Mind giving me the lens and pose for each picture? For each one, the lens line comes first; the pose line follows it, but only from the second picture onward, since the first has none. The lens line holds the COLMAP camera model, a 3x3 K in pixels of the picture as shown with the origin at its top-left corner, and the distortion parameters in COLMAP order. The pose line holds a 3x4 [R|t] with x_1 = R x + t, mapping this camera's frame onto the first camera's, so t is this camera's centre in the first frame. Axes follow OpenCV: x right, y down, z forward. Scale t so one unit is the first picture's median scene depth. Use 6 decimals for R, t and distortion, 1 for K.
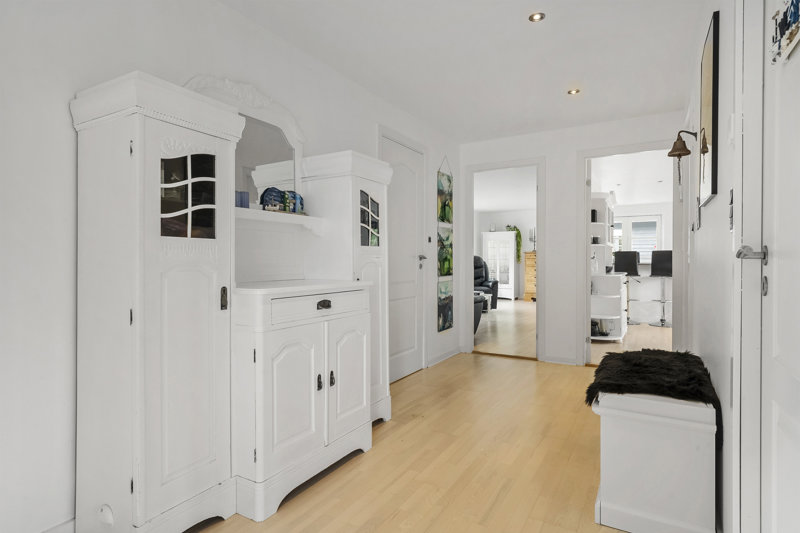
lens RADIAL K [[449.6, 0, 400.2], [0, 449.6, 265.2], [0, 0, 1]] dist [-0.002472, 0.000313]
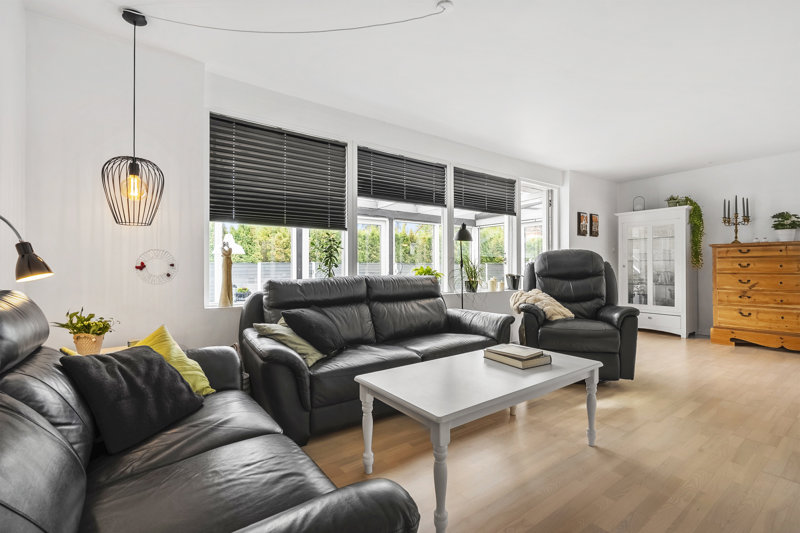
lens RADIAL K [[358.9, 0, 397.7], [0, 358.9, 261.4], [0, 0, 1]] dist [0.001470, 0.000134]
pose [[0.910428, -0.004816, -0.413639, 0.119960], [-0.004659, 0.999749, -0.021895, -0.000260], [0.413641, 0.021861, 0.910178, 0.477872]]
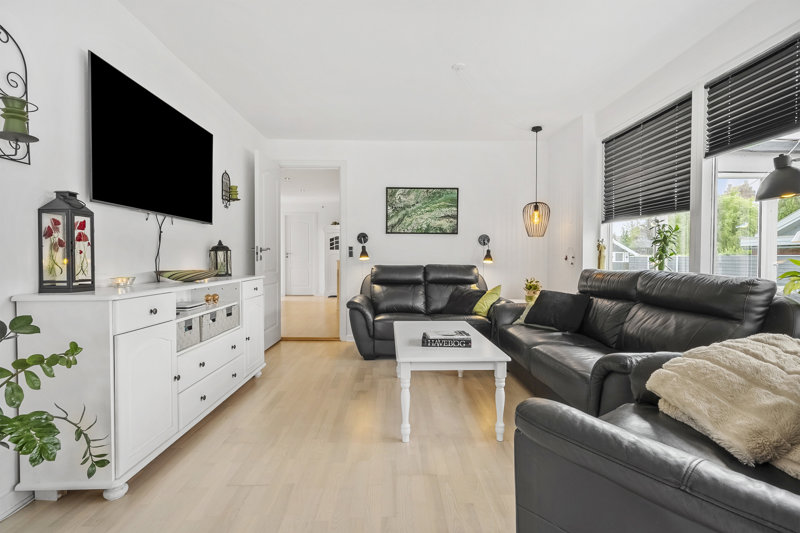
lens RADIAL K [[387.9, 0, 400.4], [0, 387.9, 265.1], [0, 0, 1]] dist [0.000278, 0.000017]
pose [[-0.854692, 0.004896, -0.519113, 0.222317], [-0.012584, 0.999466, 0.030144, -0.003799], [0.518983, 0.032296, -0.854174, 0.805948]]
